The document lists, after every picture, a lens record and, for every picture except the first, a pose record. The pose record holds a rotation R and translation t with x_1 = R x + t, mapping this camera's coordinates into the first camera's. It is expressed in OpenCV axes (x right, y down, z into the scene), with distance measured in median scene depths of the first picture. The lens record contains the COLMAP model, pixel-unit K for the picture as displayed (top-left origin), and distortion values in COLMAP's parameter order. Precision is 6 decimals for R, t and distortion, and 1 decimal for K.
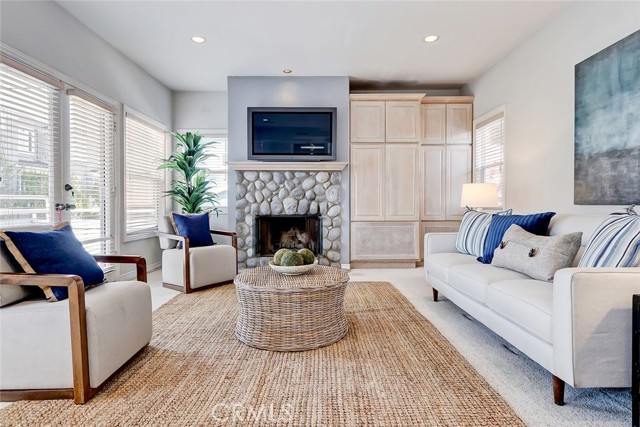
lens RADIAL K [[352.5, 0, 318.8], [0, 352.5, 209.8], [0, 0, 1]] dist [0.000871, -0.000112]
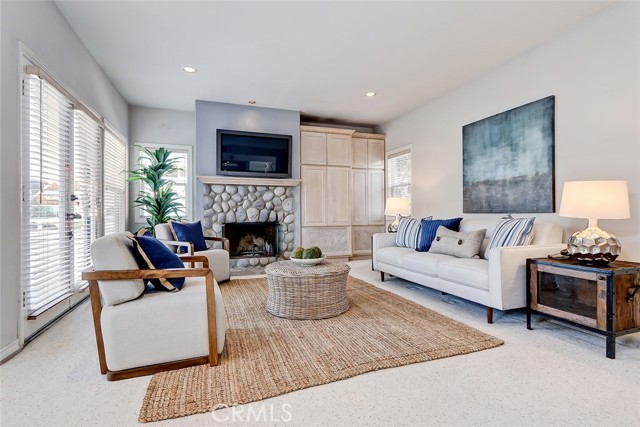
lens RADIAL K [[318.3, 0, 320.0], [0, 318.3, 213.5], [0, 0, 1]] dist [0.000071, 0.000103]
pose [[0.940800, -0.002537, 0.338952, -0.240272], [0.007772, 0.999871, -0.014089, 0.001410], [-0.338873, 0.015890, 0.940698, -0.086640]]
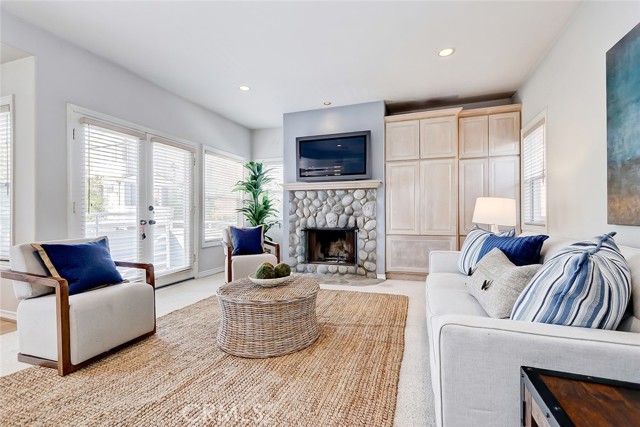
lens RADIAL K [[295.7, 0, 320.0], [0, 295.7, 213.5], [0, 0, 1]] dist [0.002083, 0.000270]
pose [[0.940600, -0.003936, -0.339493, 0.215997], [-0.001888, 0.999857, -0.016824, -0.016929], [0.339510, 0.016466, 0.940458, 0.089558]]
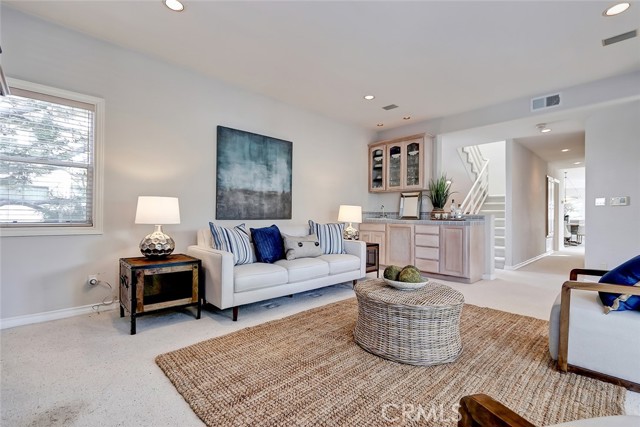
lens RADIAL K [[295.7, 0, 320.0], [0, 295.7, 213.5], [0, 0, 1]] dist [0.002083, 0.000270]
pose [[-0.692098, -0.004066, 0.721792, -0.298631], [-0.000921, 0.999988, 0.004750, -0.029933], [-0.721803, 0.002623, -0.692093, 0.996590]]
